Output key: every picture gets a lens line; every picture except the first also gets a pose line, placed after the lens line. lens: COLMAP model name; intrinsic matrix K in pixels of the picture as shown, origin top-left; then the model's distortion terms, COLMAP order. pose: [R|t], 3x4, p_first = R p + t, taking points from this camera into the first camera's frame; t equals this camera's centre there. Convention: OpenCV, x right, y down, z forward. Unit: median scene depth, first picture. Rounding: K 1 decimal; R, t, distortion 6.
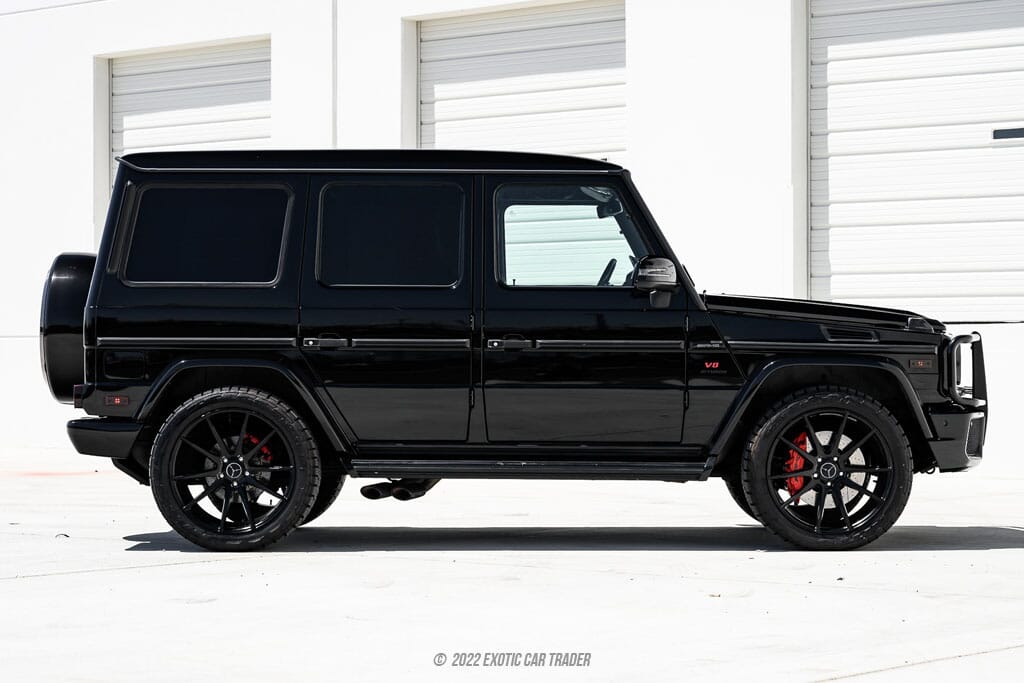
lens RADIAL K [[2178.1, 0, 512.0], [0, 2178.1, 341.5], [0, 0, 1]] dist [-0.027374, -0.071559]
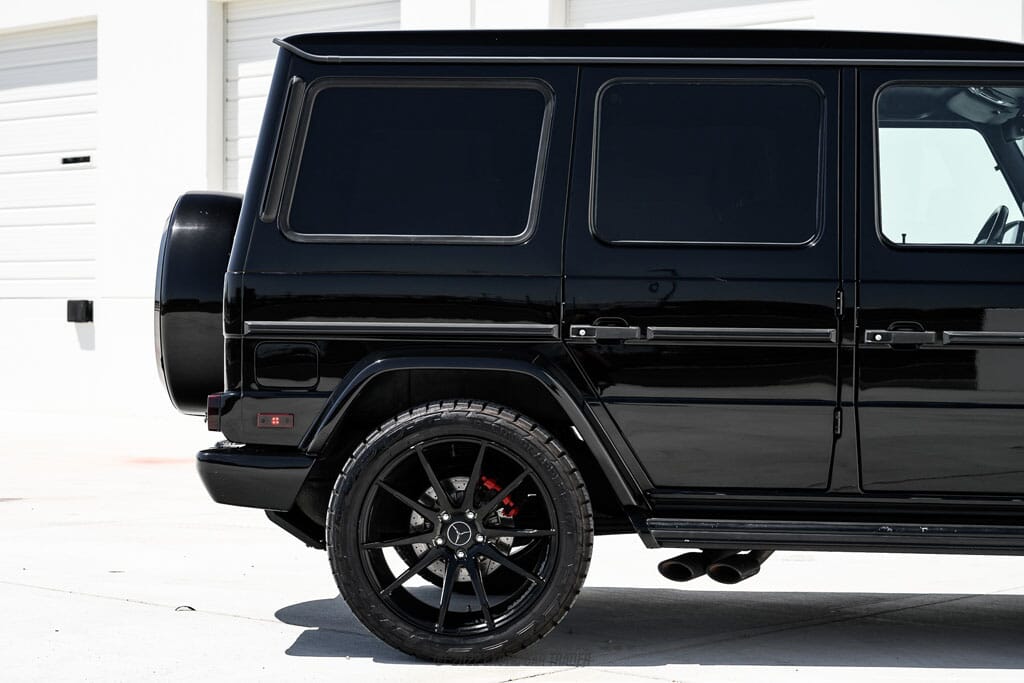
lens RADIAL K [[2126.6, 0, 512.0], [0, 2126.6, 341.5], [0, 0, 1]] dist [-0.013545, 0.139307]
pose [[0.999013, 0.008394, -0.043623, -0.085944], [-0.007627, 0.999814, 0.017710, -0.007546], [0.043763, -0.017360, 0.998891, 0.384484]]
